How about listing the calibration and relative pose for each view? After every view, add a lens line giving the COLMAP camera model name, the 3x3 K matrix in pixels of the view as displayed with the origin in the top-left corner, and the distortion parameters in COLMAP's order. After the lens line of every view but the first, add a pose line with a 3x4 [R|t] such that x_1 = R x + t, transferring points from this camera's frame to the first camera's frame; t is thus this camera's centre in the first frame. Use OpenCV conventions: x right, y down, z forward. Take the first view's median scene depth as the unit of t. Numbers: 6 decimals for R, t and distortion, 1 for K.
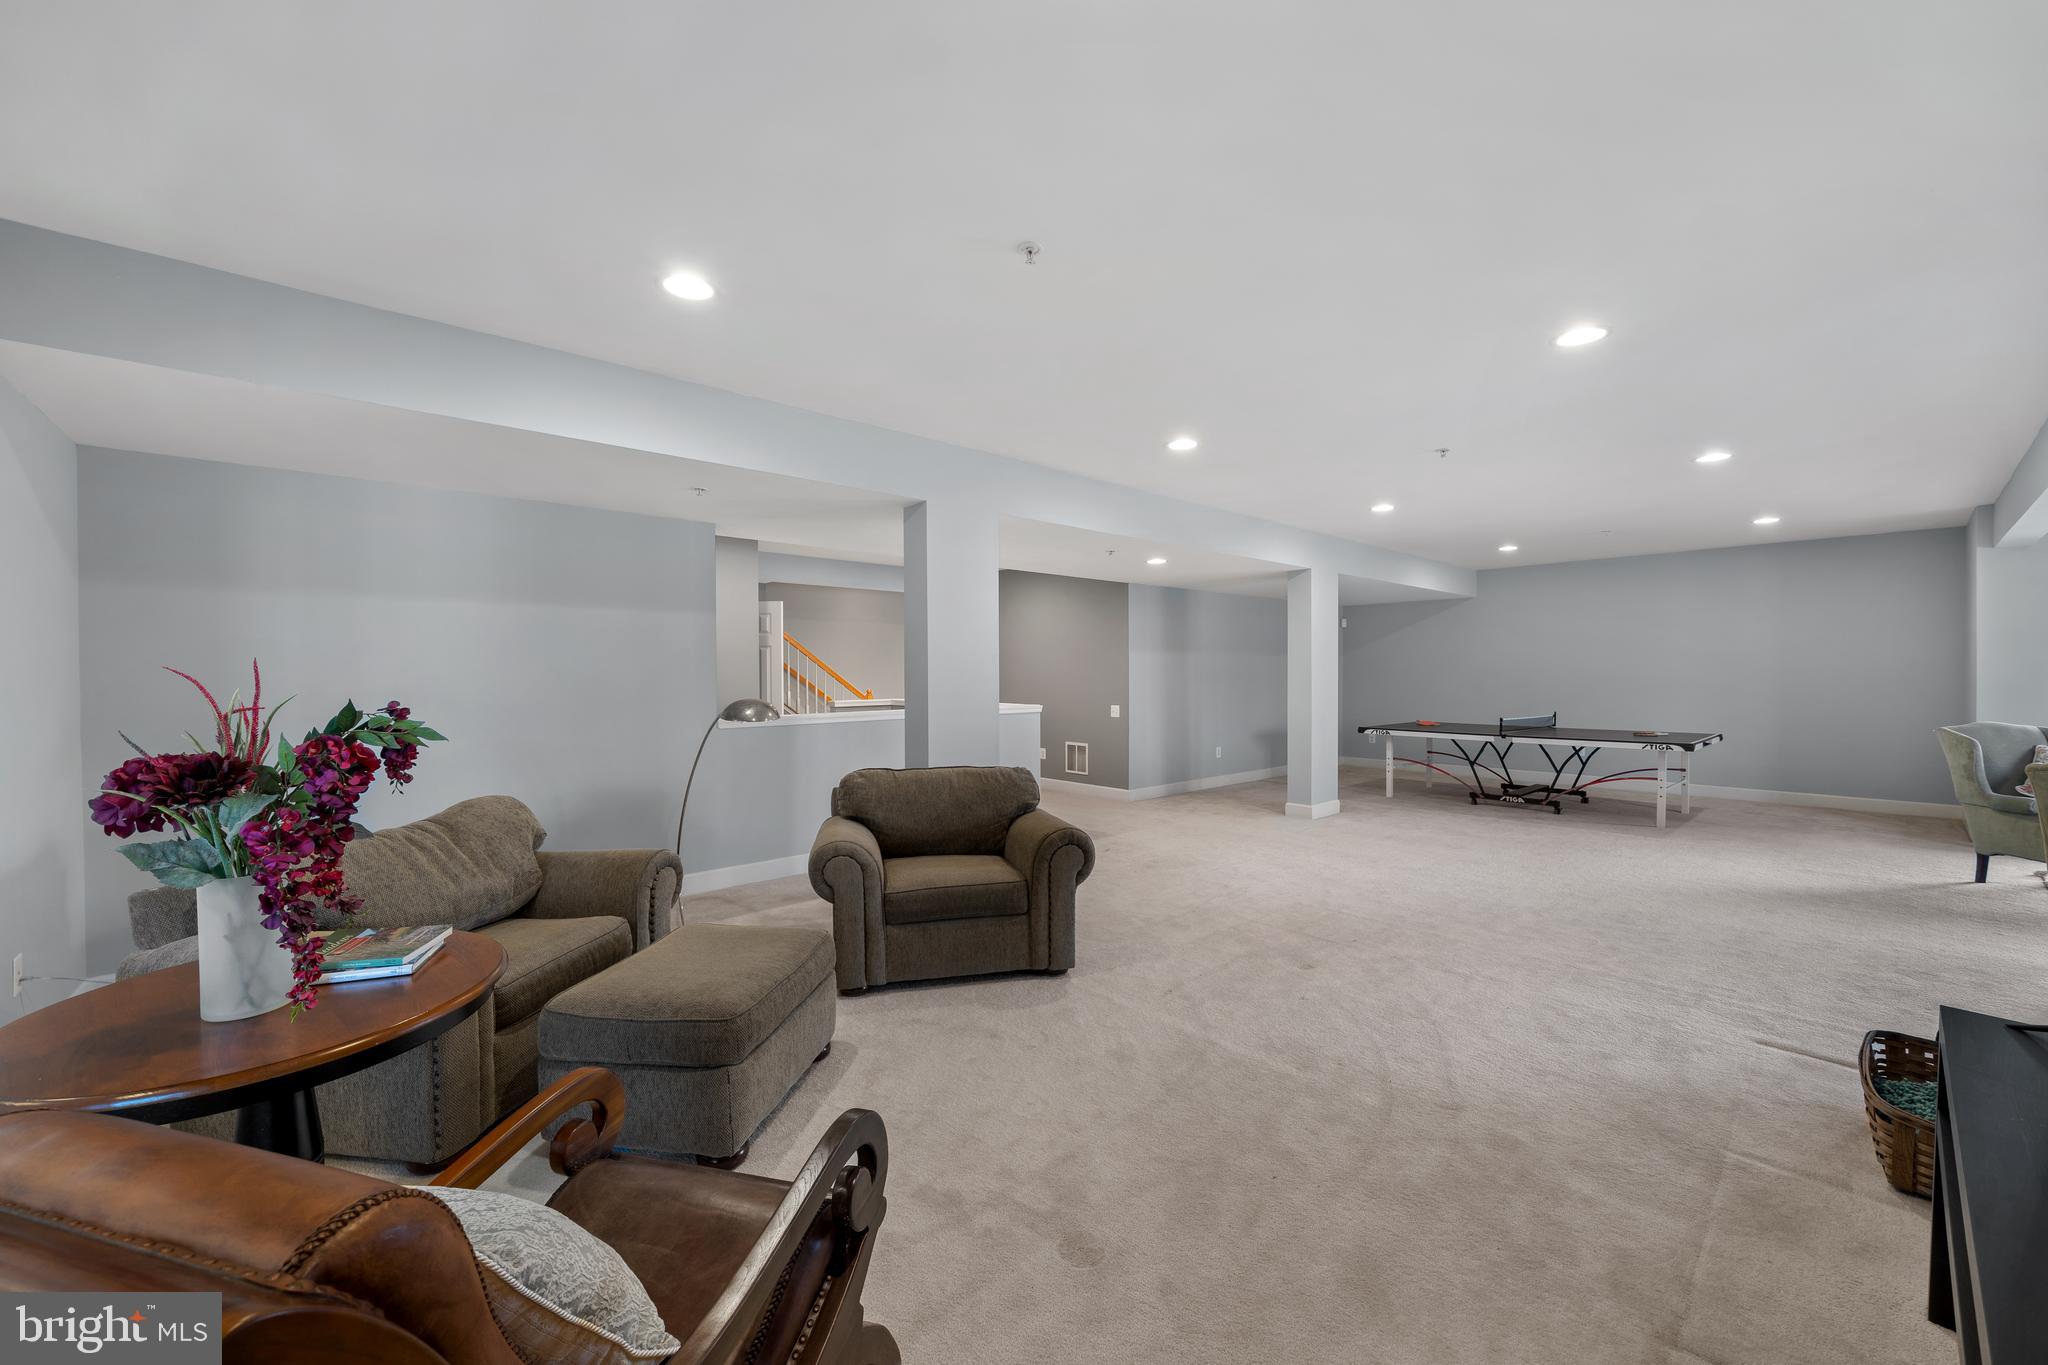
lens RADIAL K [[792.4, 0, 1022.5], [0, 792.4, 697.4], [0, 0, 1]] dist [0.000259, -0.000128]
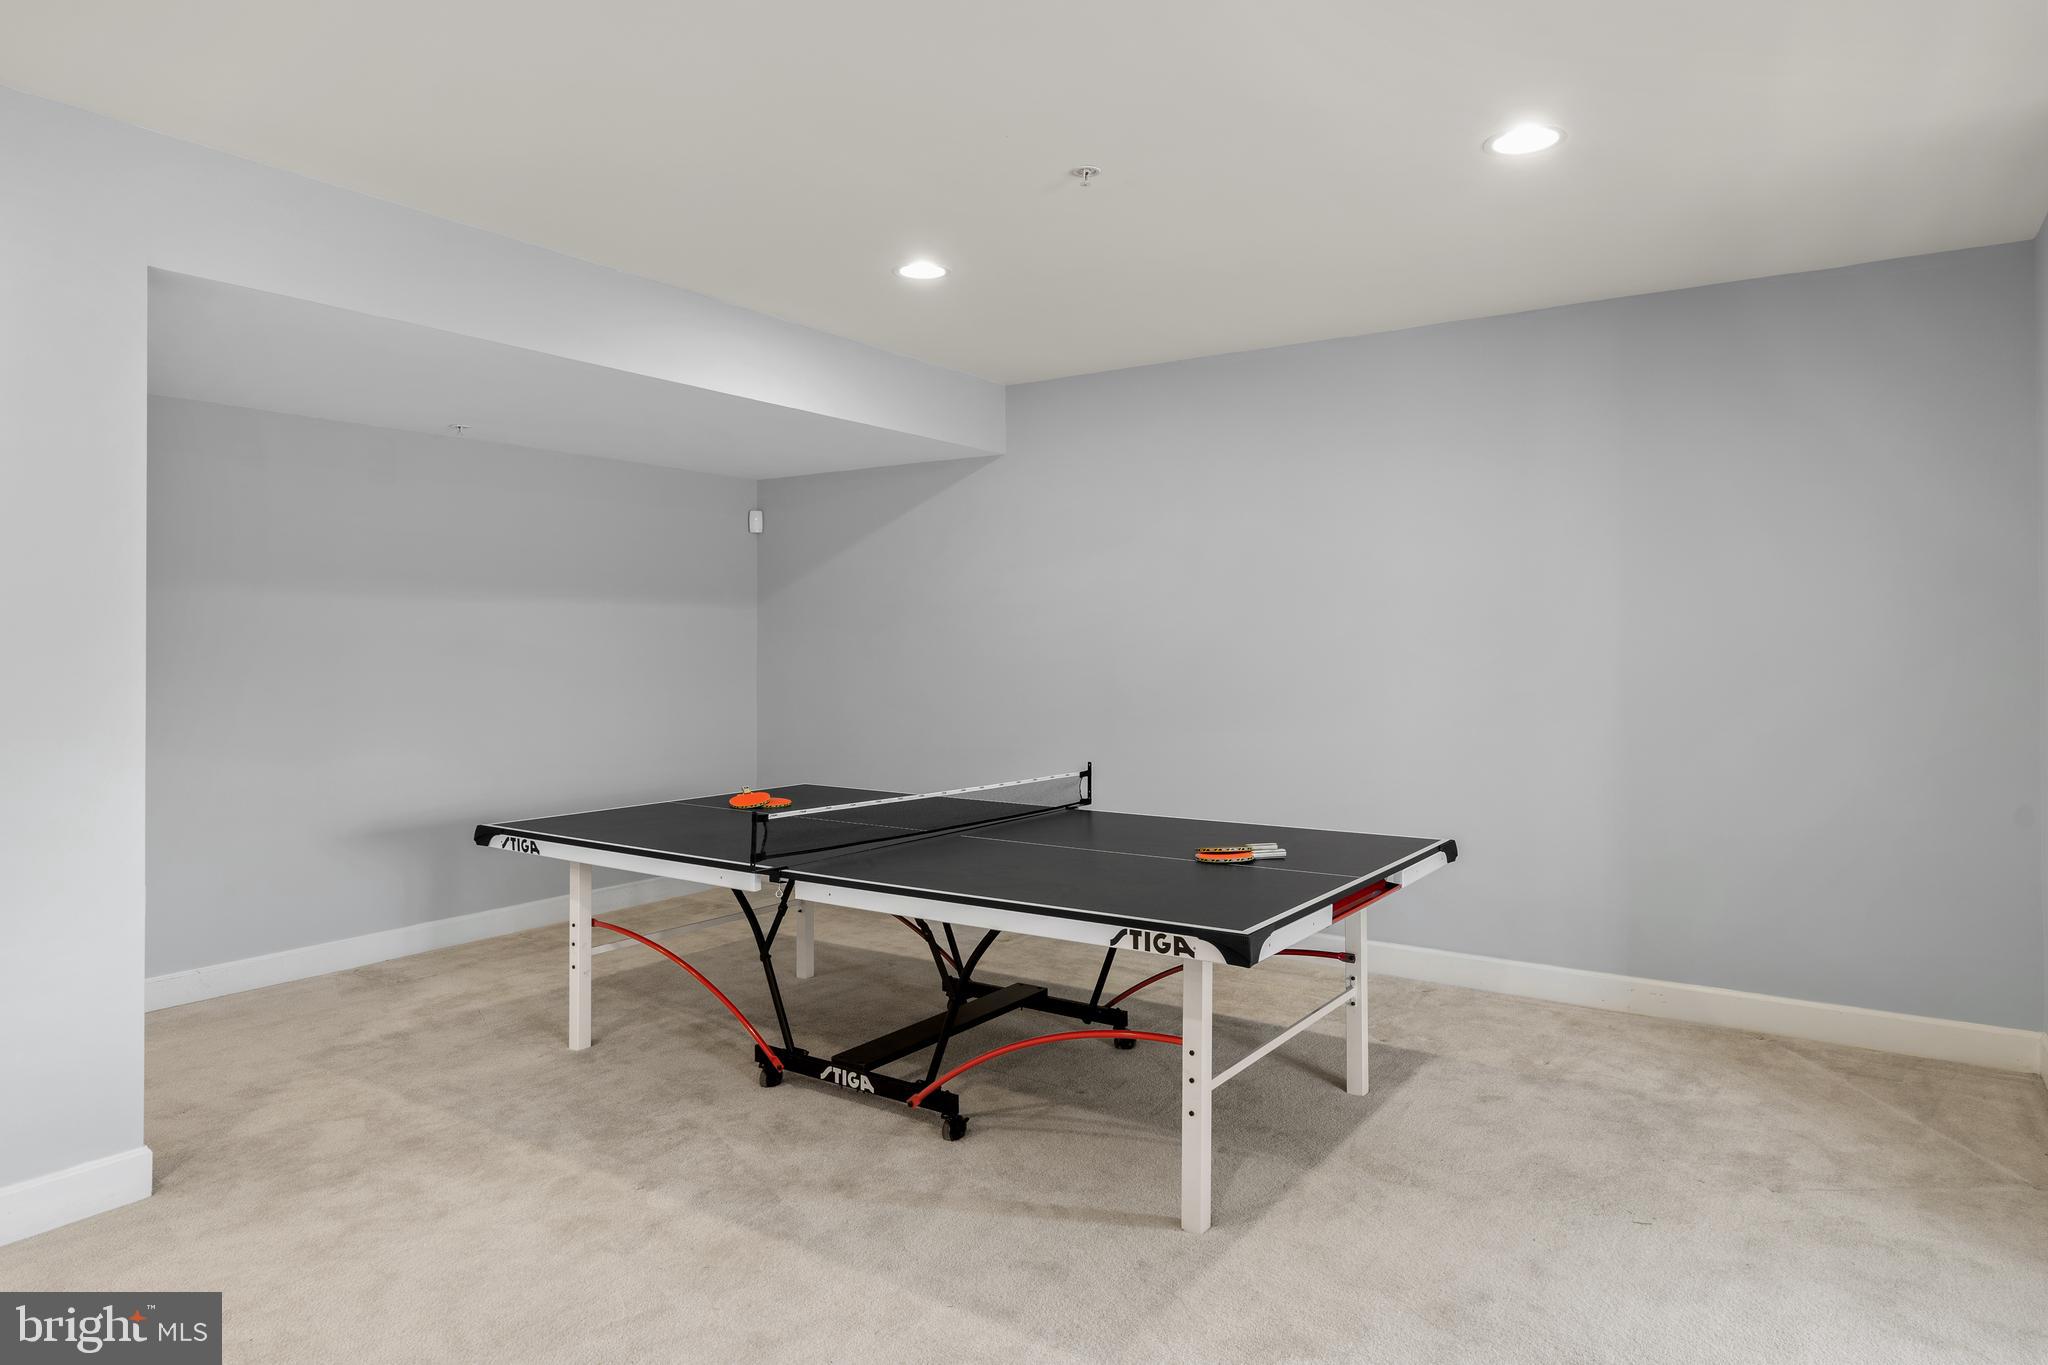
lens RADIAL K [[1302.7, 0, 1023.7], [0, 1302.7, 643.6], [0, 0, 1]] dist [0.003814, 0.000859]
pose [[0.971865, 0.000901, 0.235535, 0.598781], [0.004242, 0.999764, -0.021325, -0.025906], [-0.235498, 0.021724, 0.971632, 0.532714]]
